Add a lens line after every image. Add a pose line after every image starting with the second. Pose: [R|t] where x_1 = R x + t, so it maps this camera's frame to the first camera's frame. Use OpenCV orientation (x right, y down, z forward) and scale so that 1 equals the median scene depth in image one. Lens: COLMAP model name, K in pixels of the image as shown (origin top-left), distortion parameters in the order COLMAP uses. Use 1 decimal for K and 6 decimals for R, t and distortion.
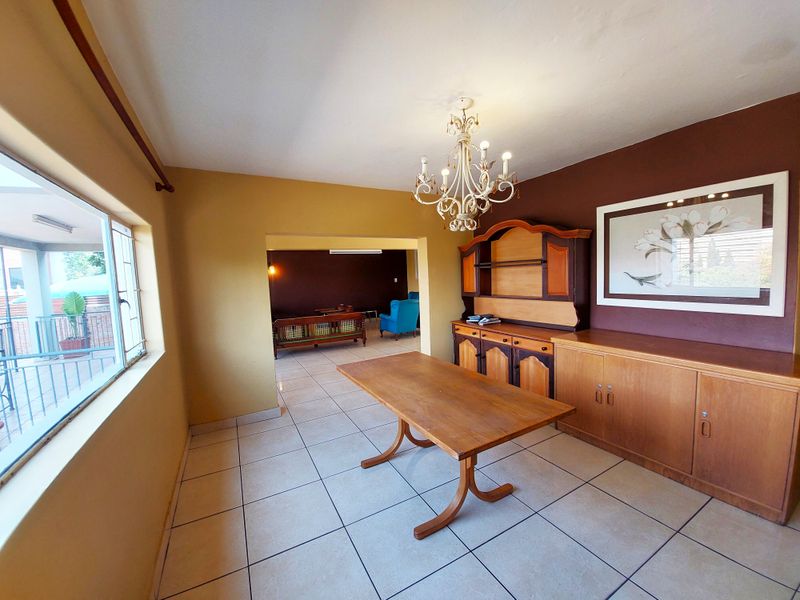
lens RADIAL K [[314.8, 0, 399.2], [0, 314.8, 303.3], [0, 0, 1]] dist [-0.019269, -0.000391]
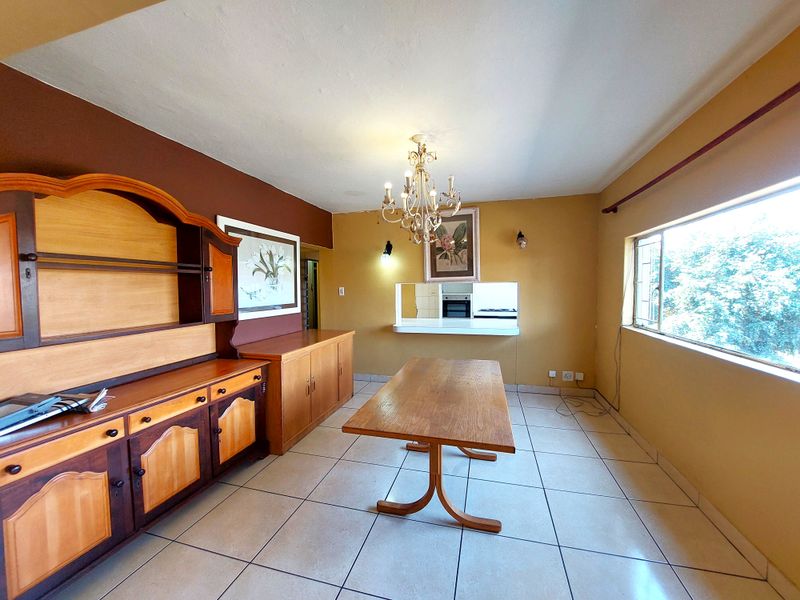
lens RADIAL K [[314.8, 0, 401.3], [0, 314.8, 298.6], [0, 0, 1]] dist [-0.019269, -0.000391]
pose [[-0.706921, 0.006892, 0.707259, -0.433559], [0.088320, 0.992986, 0.078602, -0.103970], [-0.701757, 0.118031, -0.702571, 1.451332]]
